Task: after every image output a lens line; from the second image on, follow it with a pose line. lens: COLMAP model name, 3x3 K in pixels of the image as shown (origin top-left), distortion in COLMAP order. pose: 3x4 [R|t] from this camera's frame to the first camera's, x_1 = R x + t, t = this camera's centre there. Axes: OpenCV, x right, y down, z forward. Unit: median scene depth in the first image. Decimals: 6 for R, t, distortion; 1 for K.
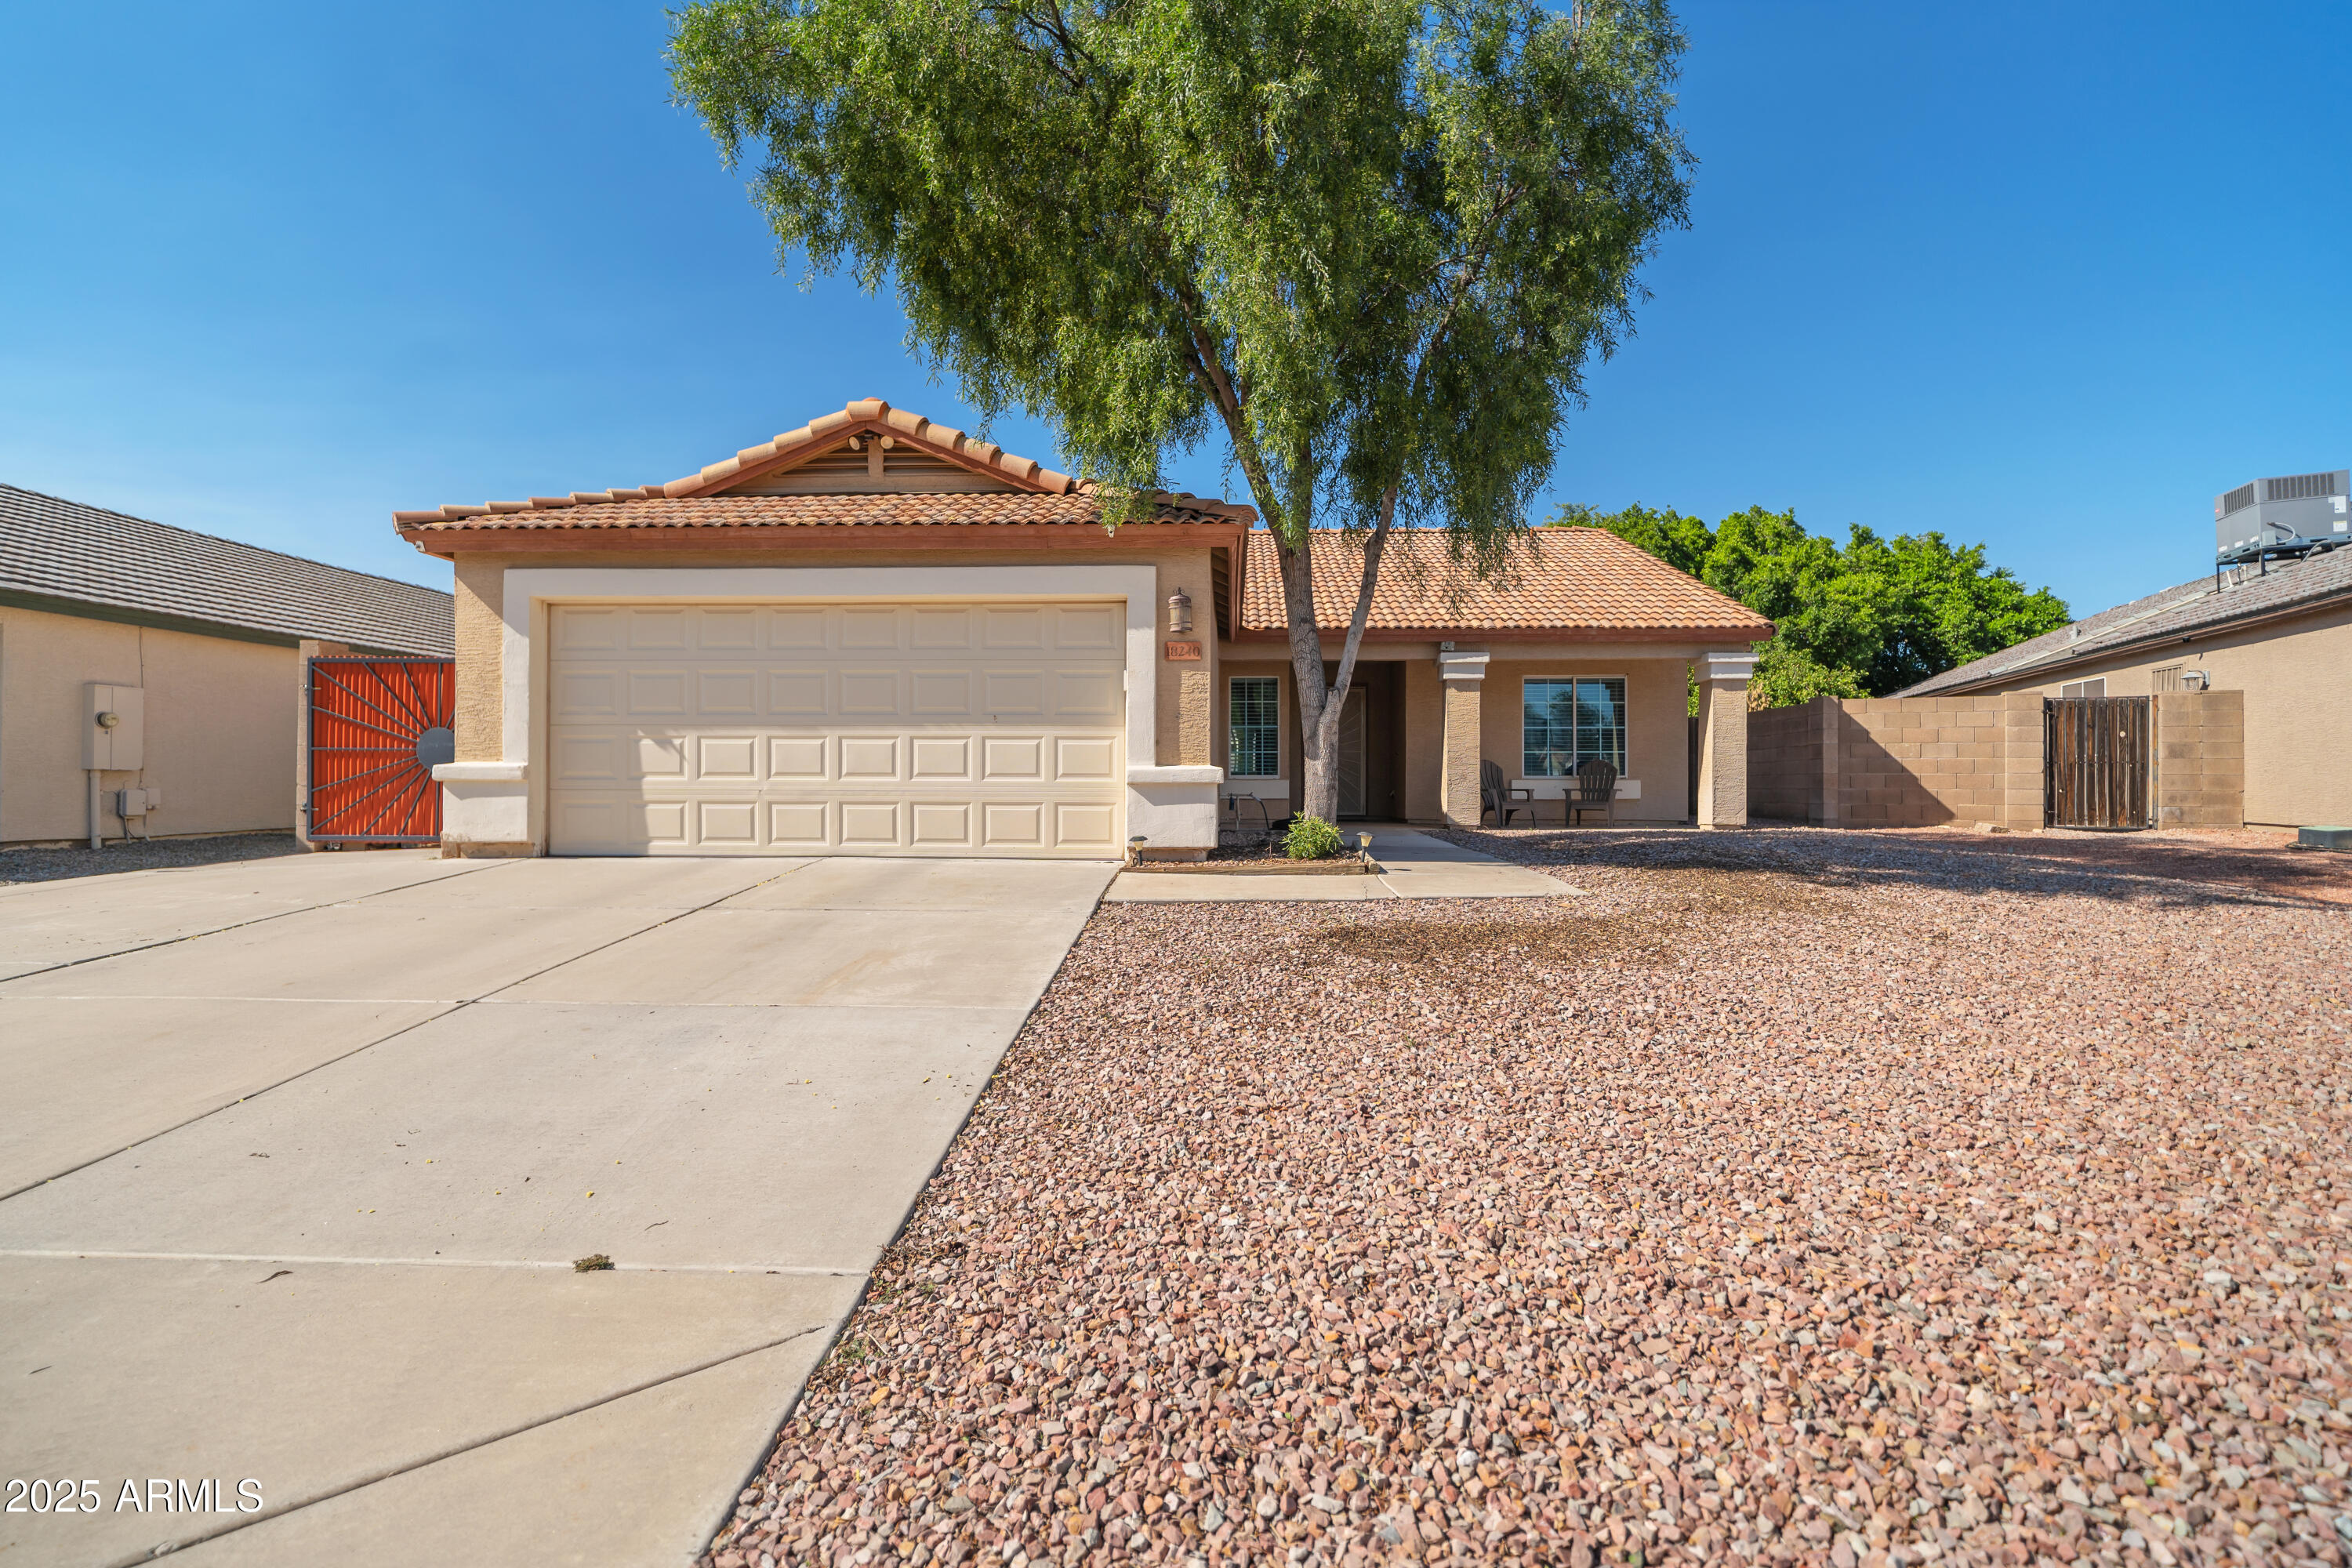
lens RADIAL K [[1132.6, 0, 1176.0], [0, 1132.6, 784.0], [0, 0, 1]] dist [0.000245, 0.000017]
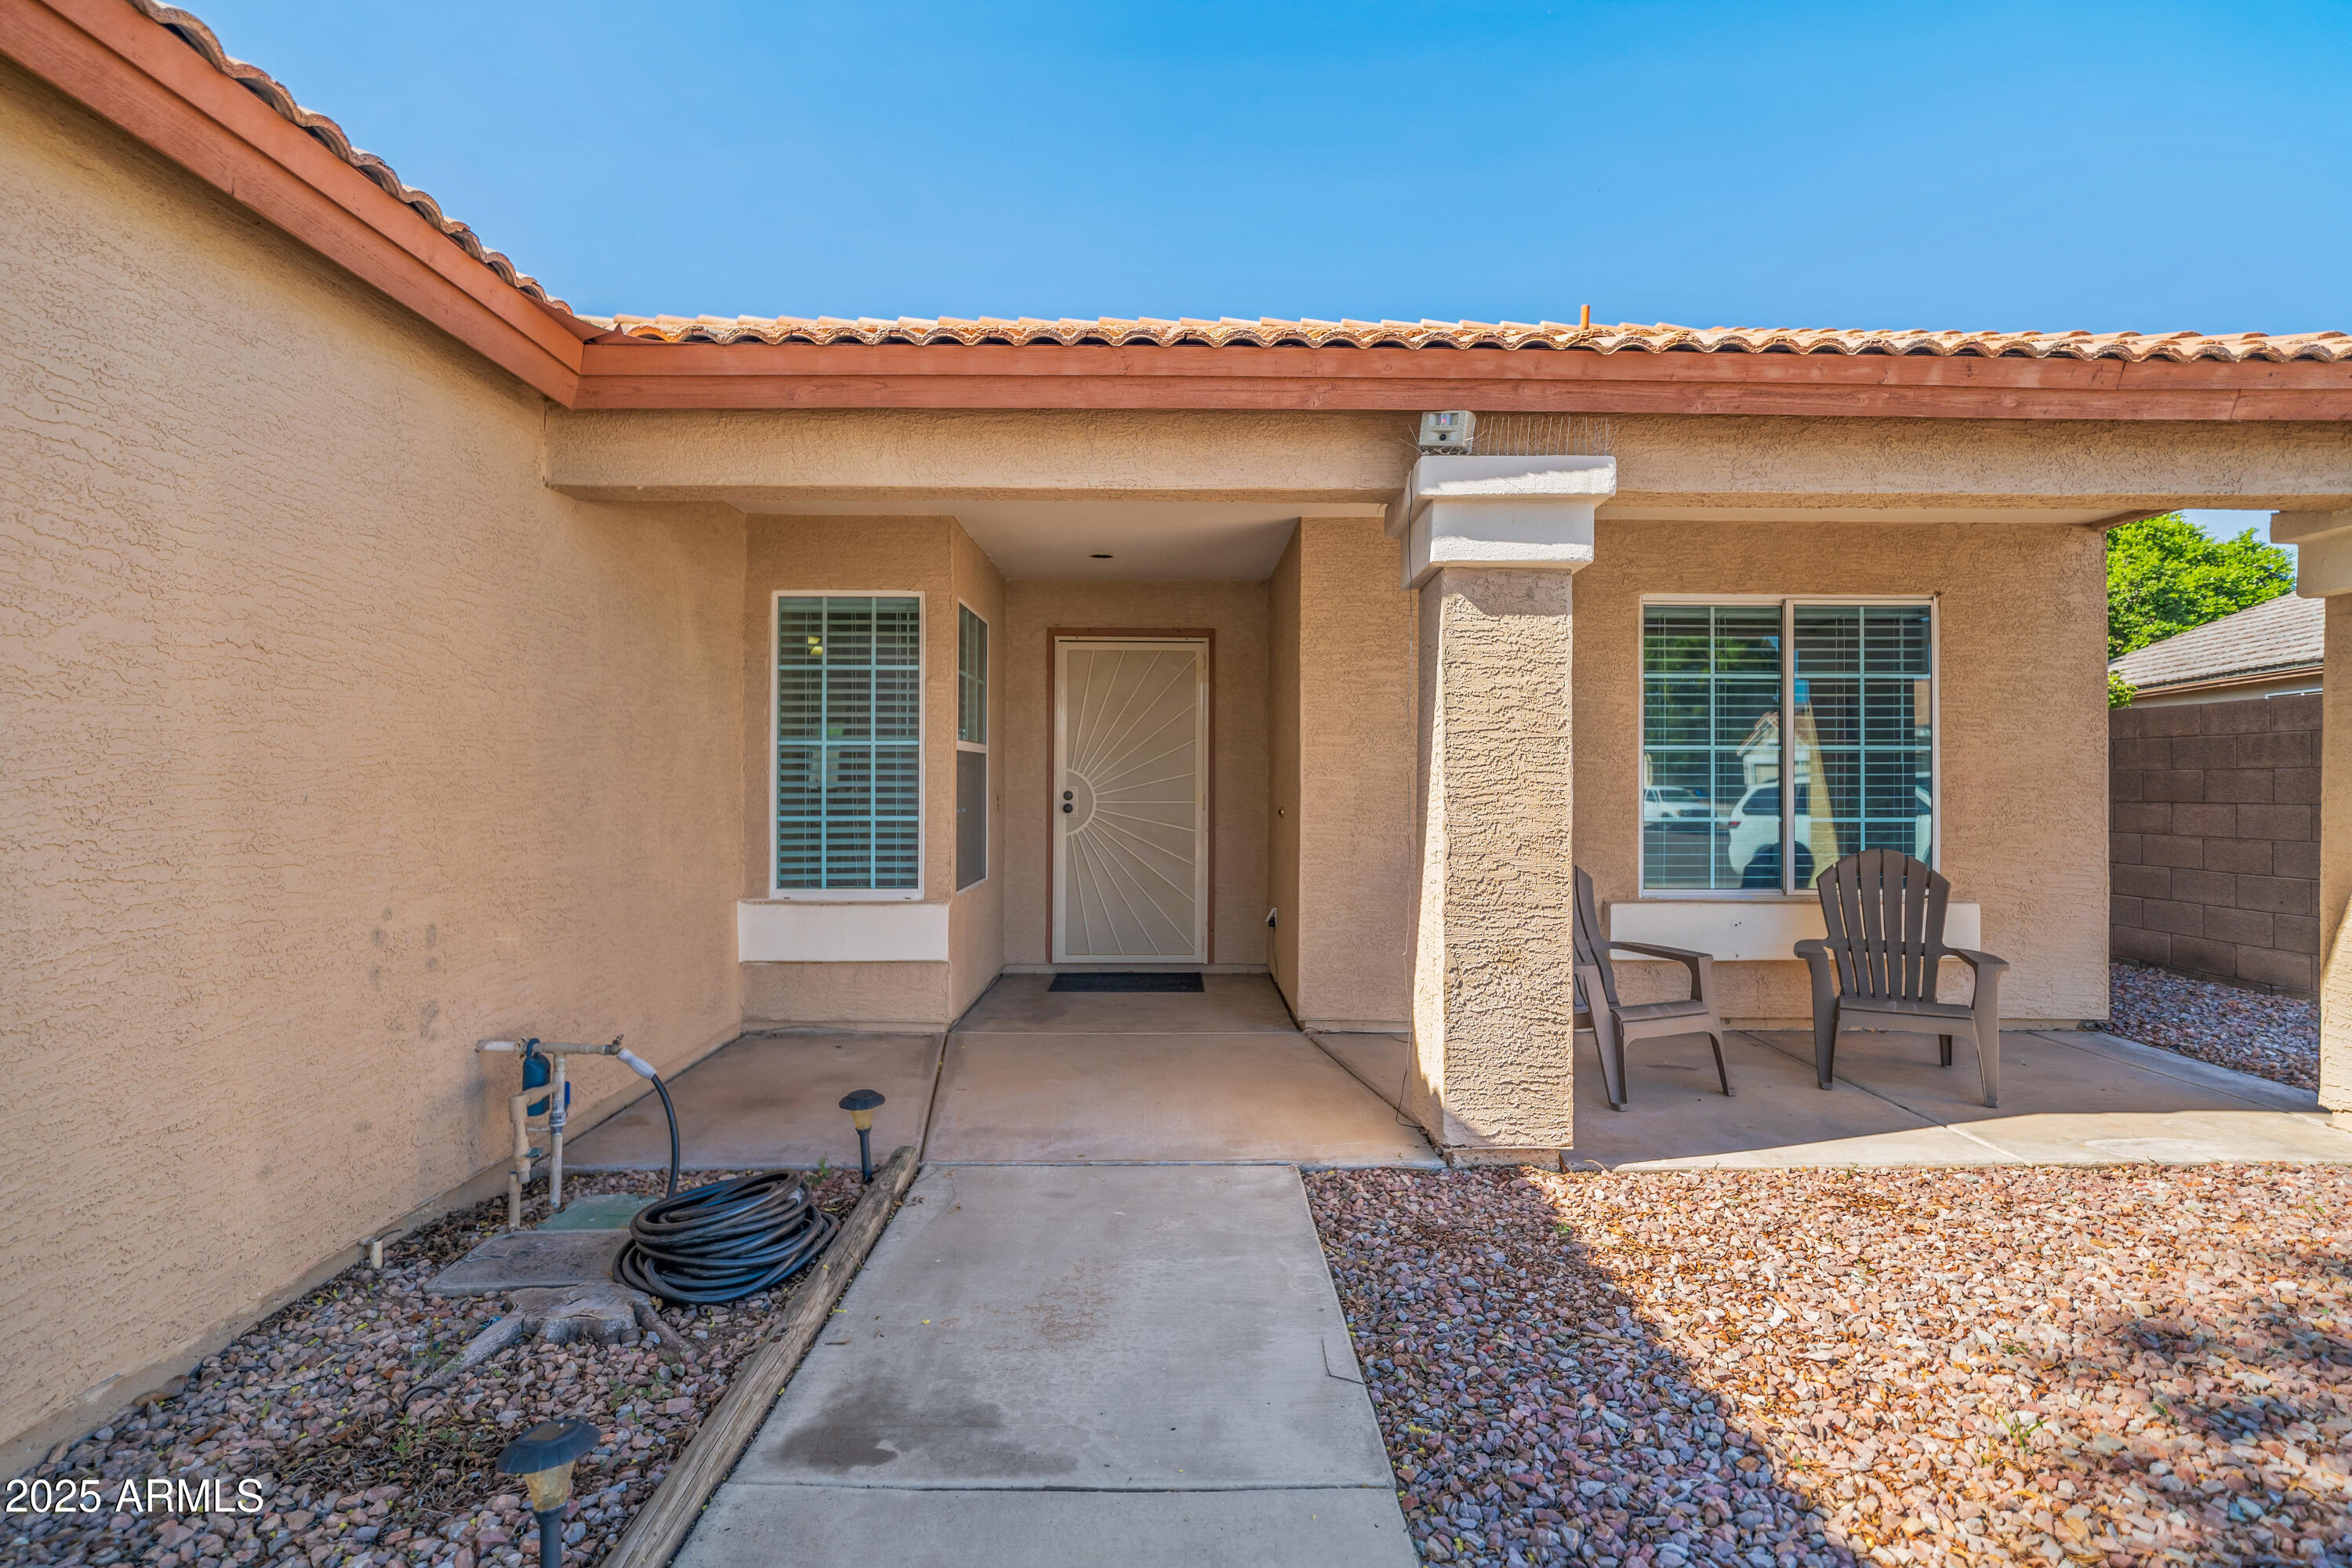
lens RADIAL K [[1132.6, 0, 1176.0], [0, 1132.6, 784.0], [0, 0, 1]] dist [0.000245, 0.000017]
pose [[0.998628, -0.000974, 0.052364, 0.166228], [0.000863, 0.999997, 0.002134, -0.044419], [-0.052366, -0.002086, 0.998626, 0.748074]]
